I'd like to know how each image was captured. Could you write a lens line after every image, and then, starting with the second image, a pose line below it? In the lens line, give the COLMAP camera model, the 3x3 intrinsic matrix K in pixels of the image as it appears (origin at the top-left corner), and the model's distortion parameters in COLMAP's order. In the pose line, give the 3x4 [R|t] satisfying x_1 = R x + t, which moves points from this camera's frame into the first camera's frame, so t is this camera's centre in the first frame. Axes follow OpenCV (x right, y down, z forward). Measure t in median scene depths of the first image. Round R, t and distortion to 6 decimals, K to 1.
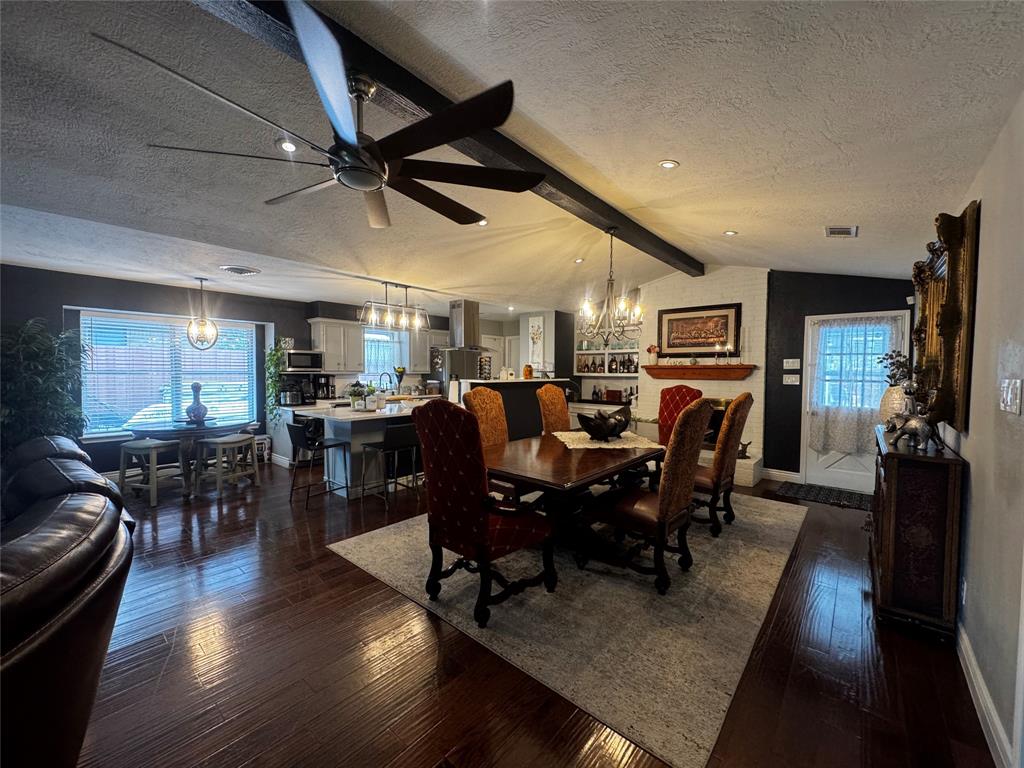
lens RADIAL K [[406.2, 0, 508.2], [0, 406.2, 383.6], [0, 0, 1]] dist [-0.003132, 0.001161]
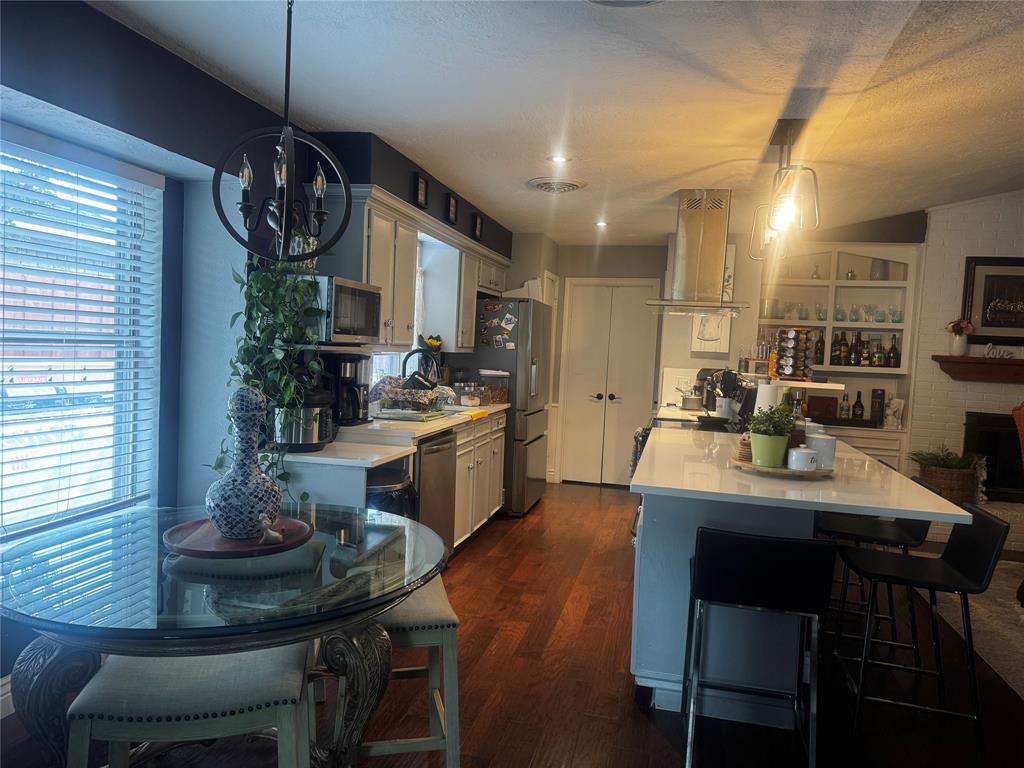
lens RADIAL K [[715.0, 0, 504.3], [0, 715.0, 379.5], [0, 0, 1]] dist [0.063919, -0.077436]
pose [[0.884603, 0.015085, 0.466101, -0.840916], [-0.027074, 0.999452, 0.019036, -0.020211], [-0.465559, -0.029458, 0.884526, 0.536881]]
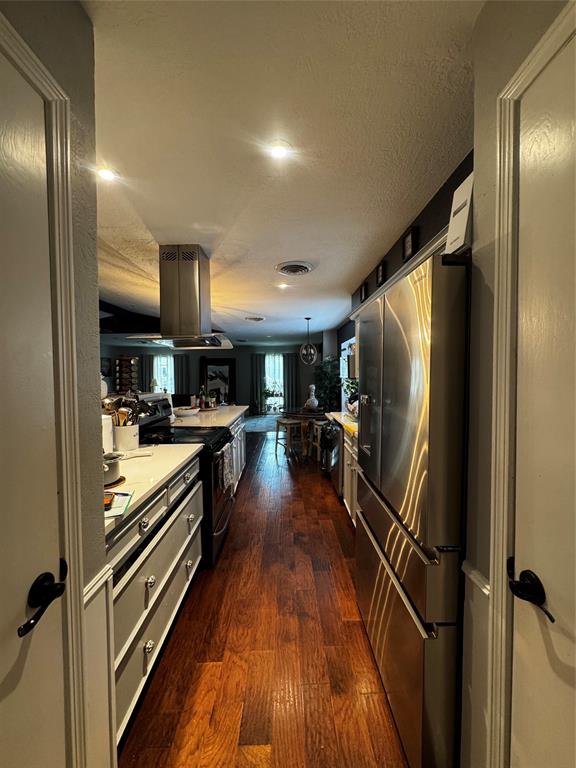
lens RADIAL K [[304.7, 0, 288.7], [0, 304.7, 384.3], [0, 0, 1]] dist [-0.003132, 0.001161]
pose [[-0.741354, 0.030634, -0.670415, 0.069899], [-0.009860, 0.998353, 0.056522, -0.066359], [0.671042, 0.048513, -0.739831, 1.797064]]
